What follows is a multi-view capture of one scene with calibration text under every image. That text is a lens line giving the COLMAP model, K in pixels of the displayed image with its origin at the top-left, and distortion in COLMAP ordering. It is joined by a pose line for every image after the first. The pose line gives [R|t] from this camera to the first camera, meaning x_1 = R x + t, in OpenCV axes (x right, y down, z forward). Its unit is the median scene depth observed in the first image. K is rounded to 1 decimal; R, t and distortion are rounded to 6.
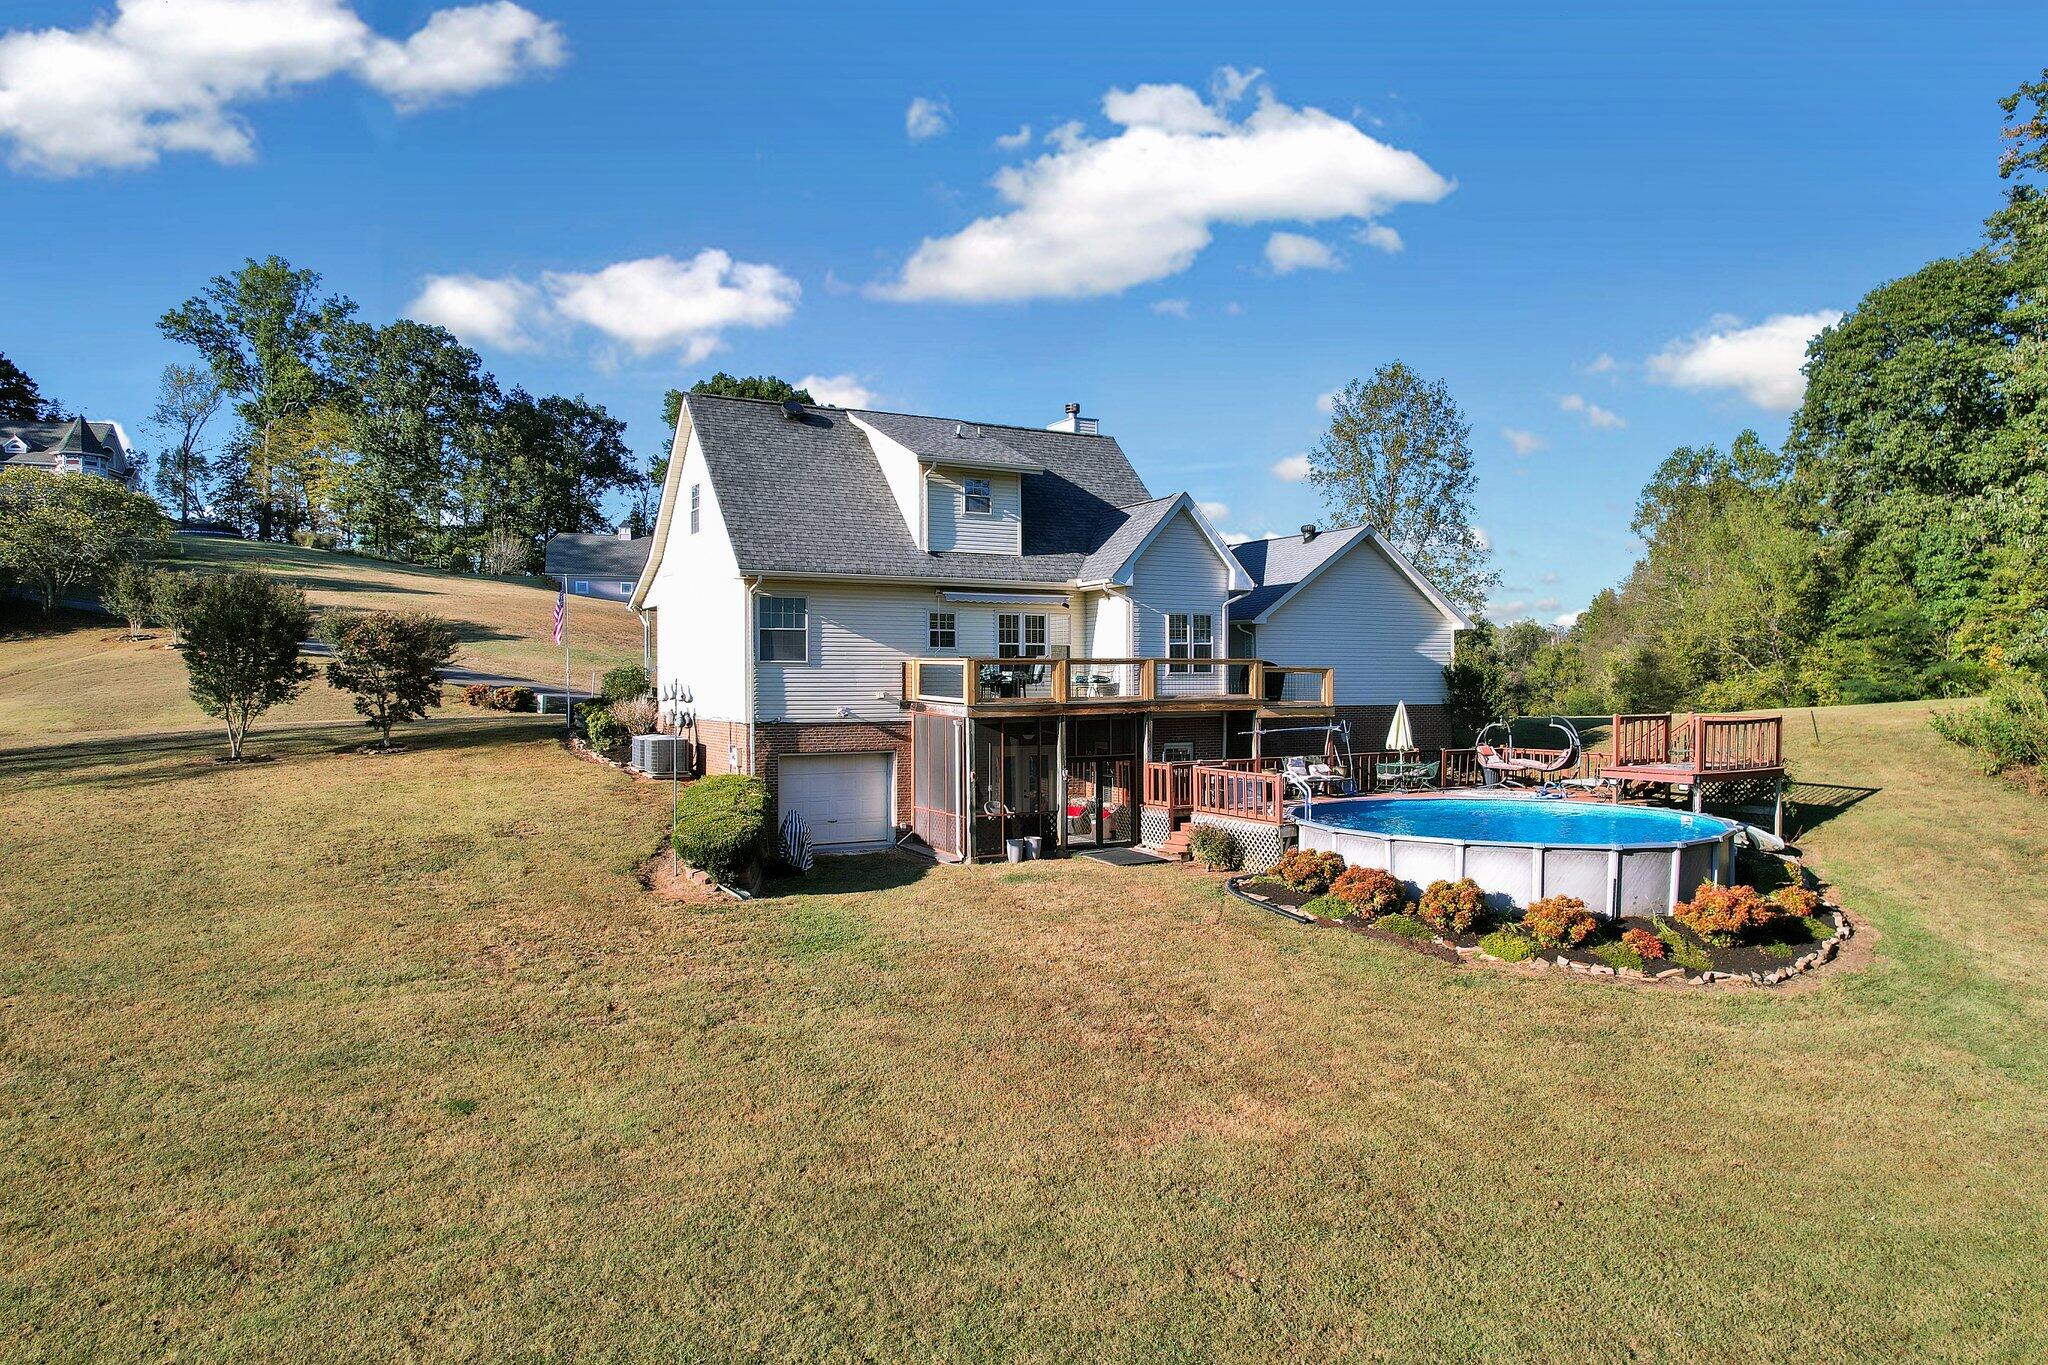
lens RADIAL K [[1303.1, 0, 1032.0], [0, 1303.1, 678.5], [0, 0, 1]] dist [-0.066982, 0.052476]
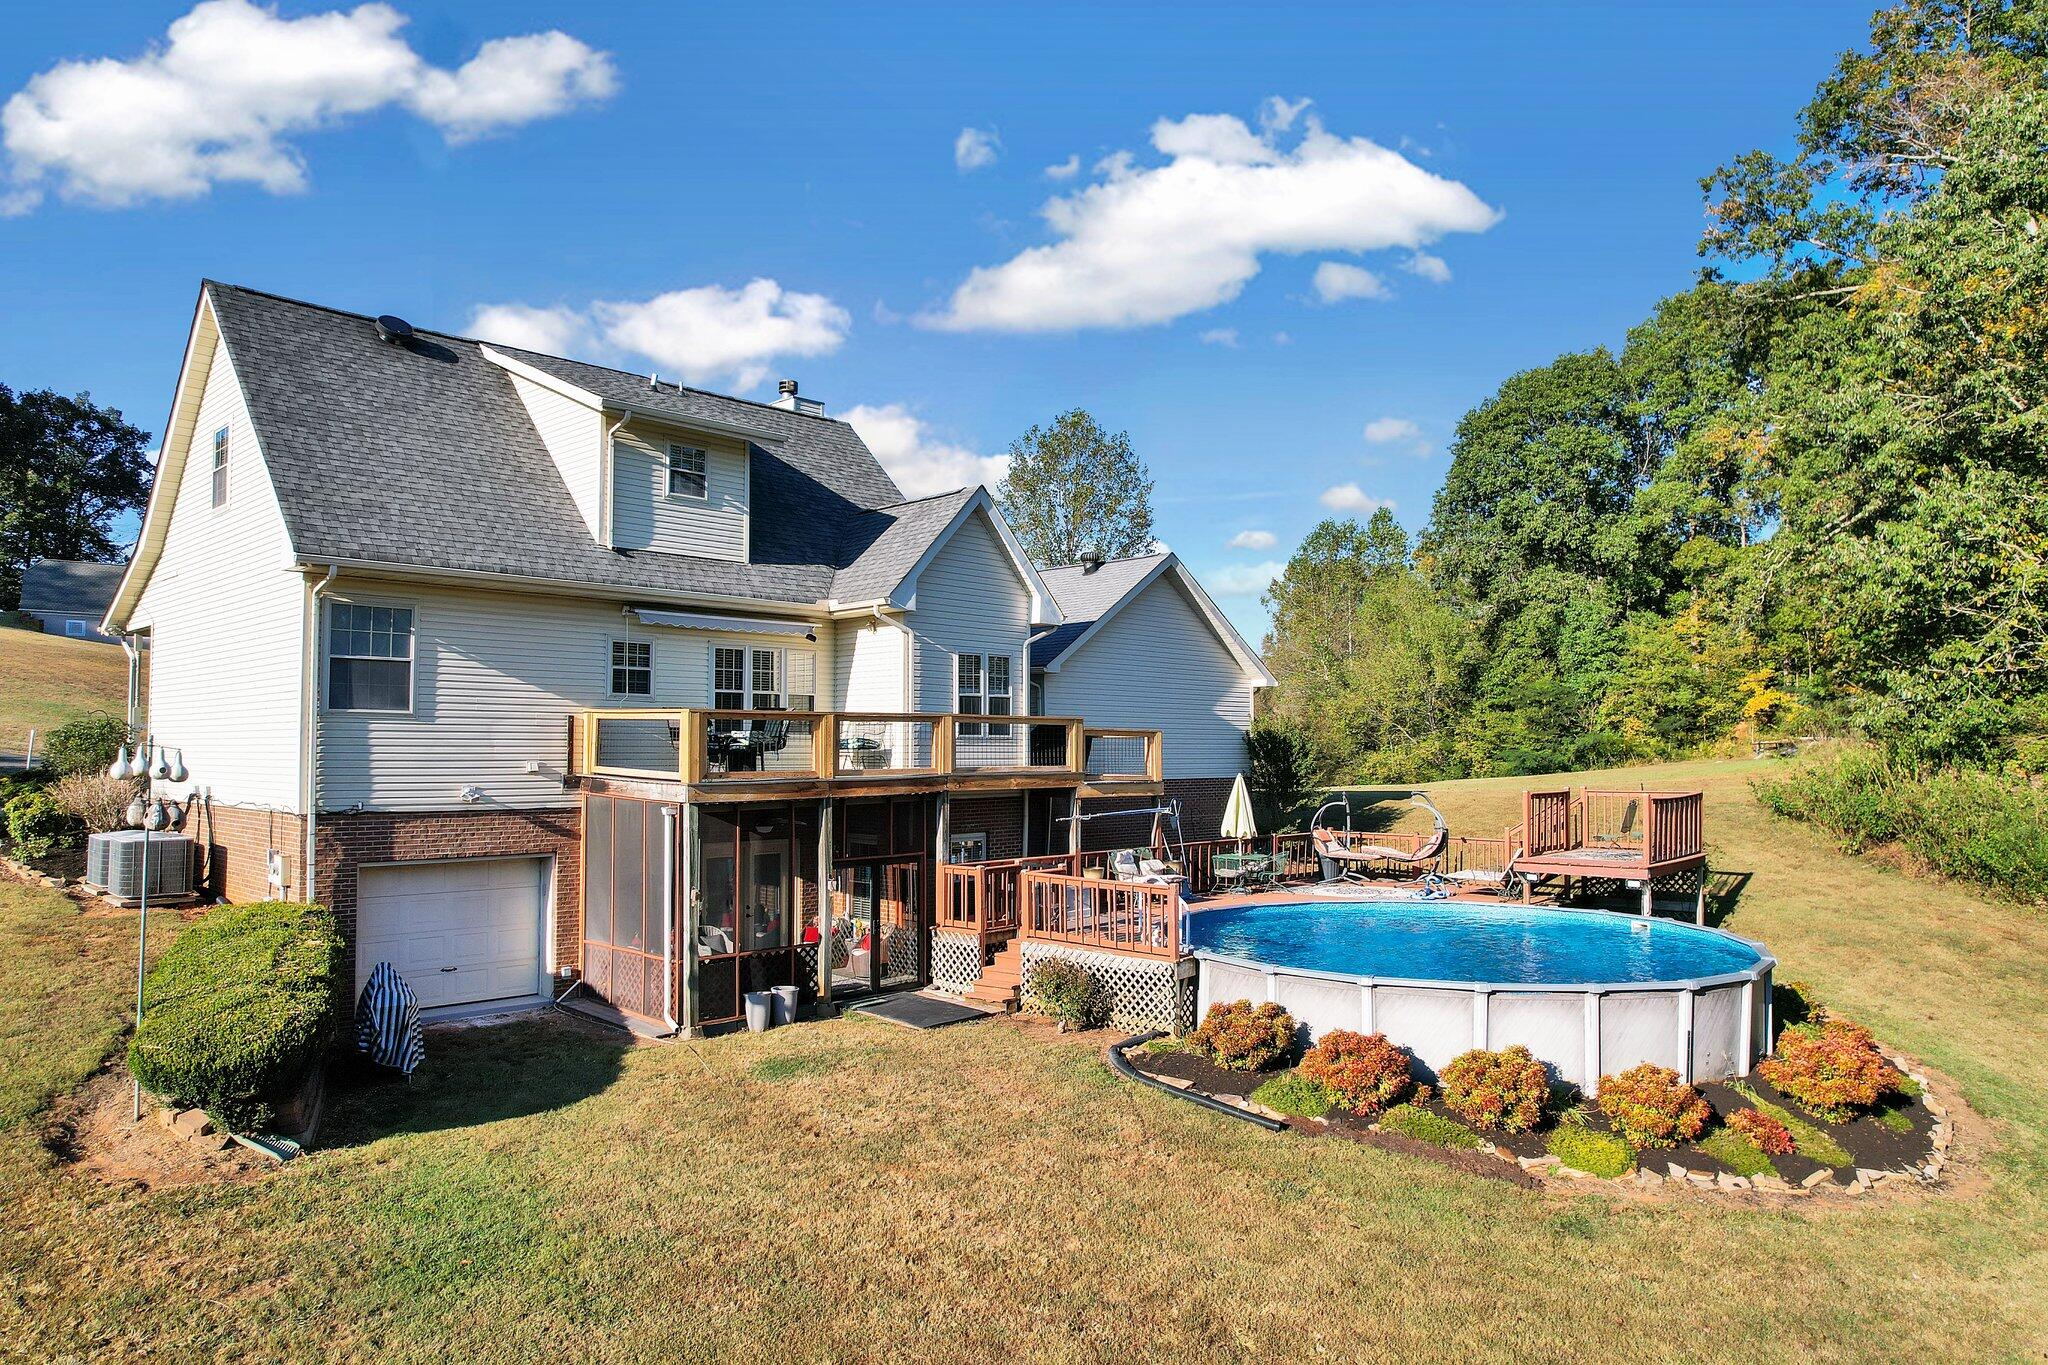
lens RADIAL K [[1303.1, 0, 1026.9], [0, 1303.1, 681.9], [0, 0, 1]] dist [-0.066982, 0.052476]
pose [[0.955990, 0.018515, 0.292816, -0.068507], [-0.003554, 0.998665, -0.051542, 0.003013], [-0.293379, 0.048233, 0.954779, 0.311930]]
